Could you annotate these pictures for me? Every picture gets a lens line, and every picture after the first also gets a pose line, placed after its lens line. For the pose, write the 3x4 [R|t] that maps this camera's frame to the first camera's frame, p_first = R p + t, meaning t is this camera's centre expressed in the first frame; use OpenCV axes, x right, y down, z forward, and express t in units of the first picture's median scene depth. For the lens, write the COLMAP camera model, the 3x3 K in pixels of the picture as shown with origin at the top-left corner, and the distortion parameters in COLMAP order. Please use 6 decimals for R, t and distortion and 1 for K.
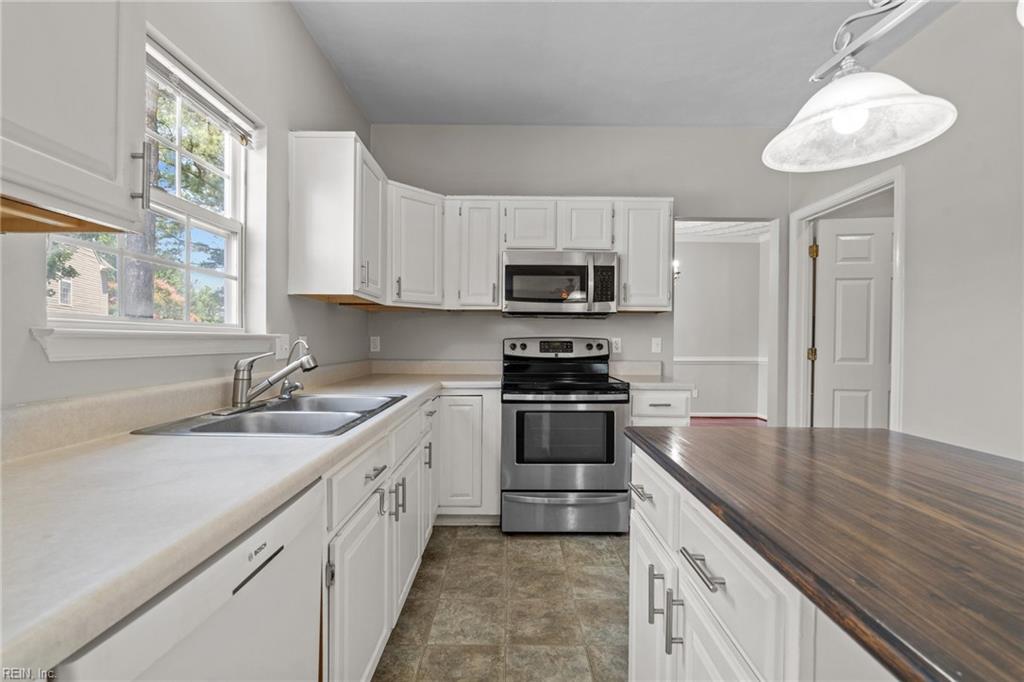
lens RADIAL K [[452.7, 0, 515.2], [0, 452.7, 346.1], [0, 0, 1]] dist [-0.008672, 0.001408]
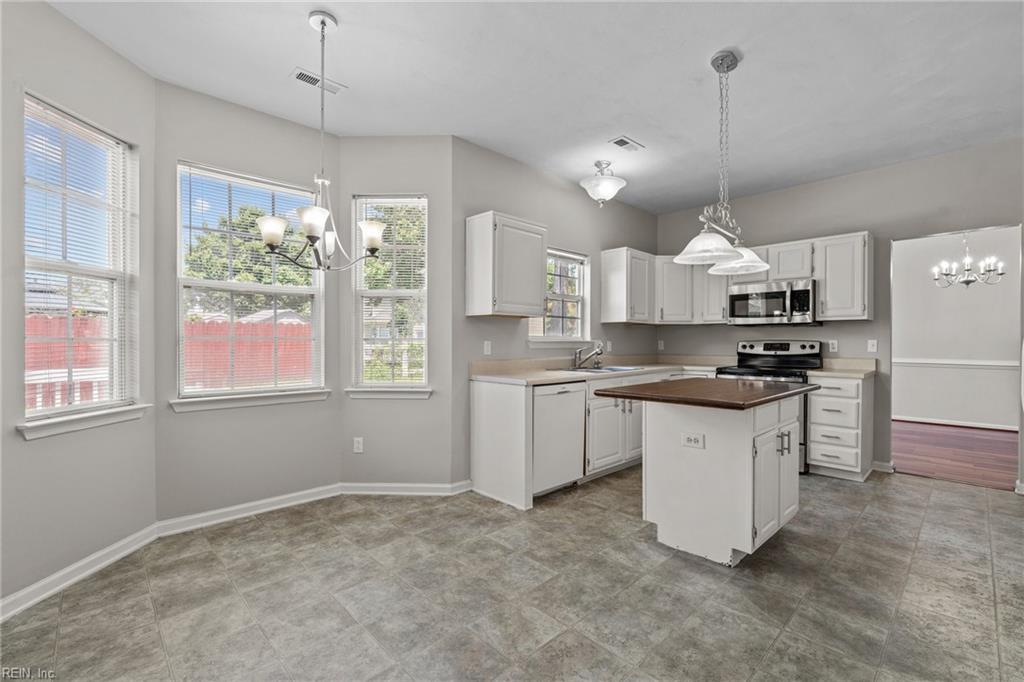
lens RADIAL K [[452.7, 0, 509.4], [0, 452.7, 346.9], [0, 0, 1]] dist [-0.008672, 0.001408]
pose [[0.690622, 0.000180, -0.723216, 0.579706], [-0.005107, 0.999976, -0.004628, 0.013172], [0.723198, 0.006890, 0.690607, -0.632857]]
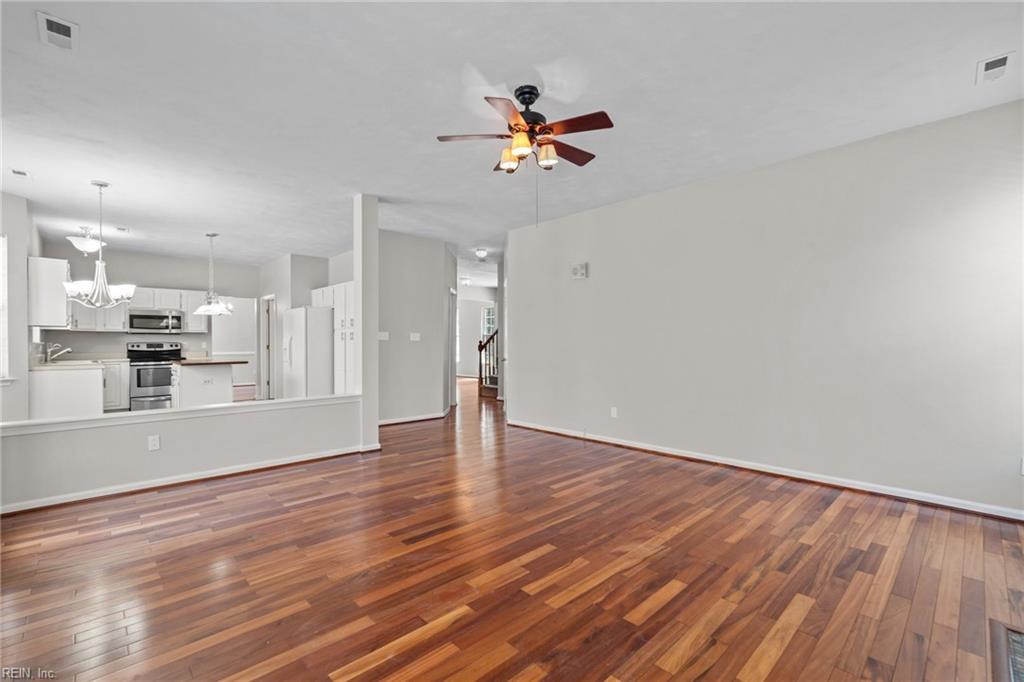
lens RADIAL K [[452.7, 0, 512.1], [0, 452.7, 339.2], [0, 0, 1]] dist [-0.008672, 0.001408]
pose [[0.730797, -0.006173, 0.682567, -0.177552], [0.018502, 0.999771, -0.010768, 0.028983], [-0.682344, 0.020498, 0.730743, -2.317880]]
